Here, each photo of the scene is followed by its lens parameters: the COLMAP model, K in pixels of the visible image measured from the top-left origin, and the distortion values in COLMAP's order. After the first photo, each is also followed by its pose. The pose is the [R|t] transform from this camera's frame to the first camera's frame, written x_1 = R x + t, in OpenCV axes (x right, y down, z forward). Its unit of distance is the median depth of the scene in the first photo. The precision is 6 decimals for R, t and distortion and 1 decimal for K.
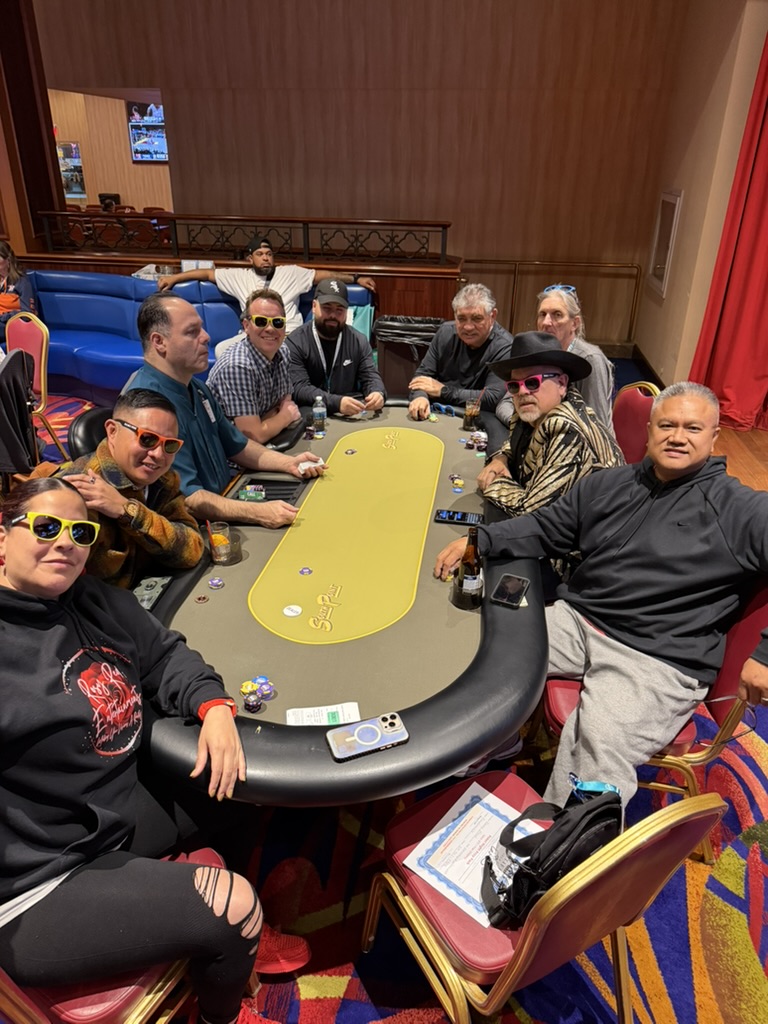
lens RADIAL K [[743.0, 0, 384.0], [0, 743.0, 512.0], [0, 0, 1]] dist [0.002851, -0.005314]
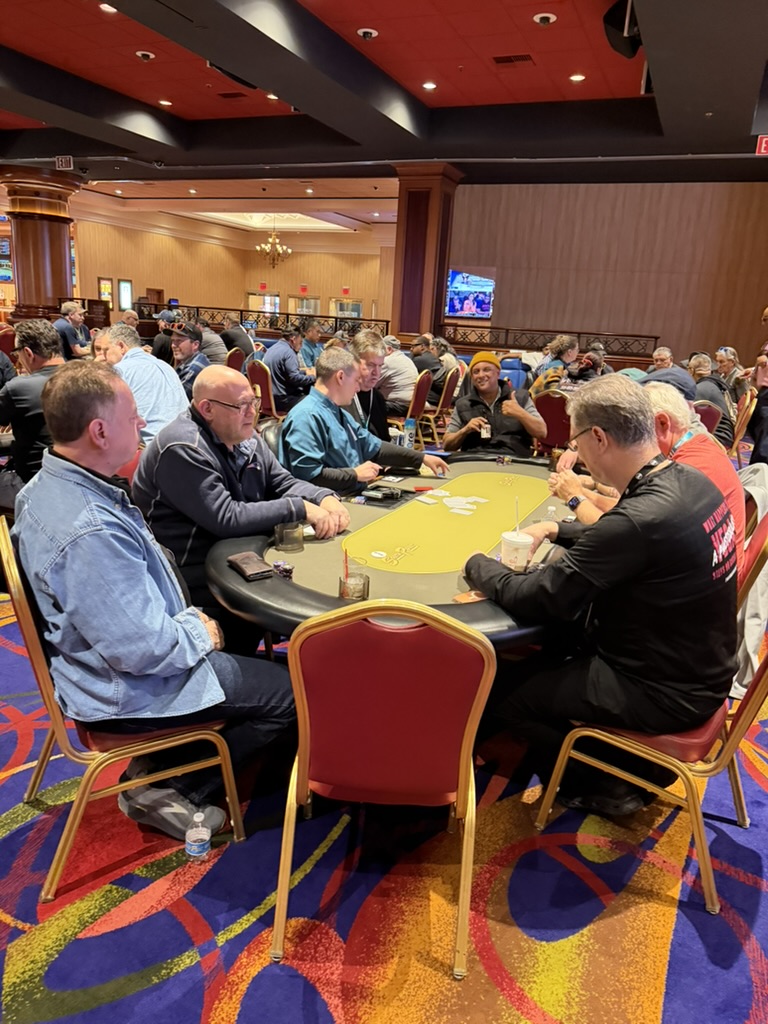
lens RADIAL K [[743.0, 0, 384.0], [0, 743.0, 512.0], [0, 0, 1]] dist [0.002851, -0.005314]
pose [[0.960524, 0.118566, -0.251667, -0.035419], [-0.167684, 0.968581, -0.183667, 0.378825], [0.221983, 0.218617, 0.950226, -0.636115]]
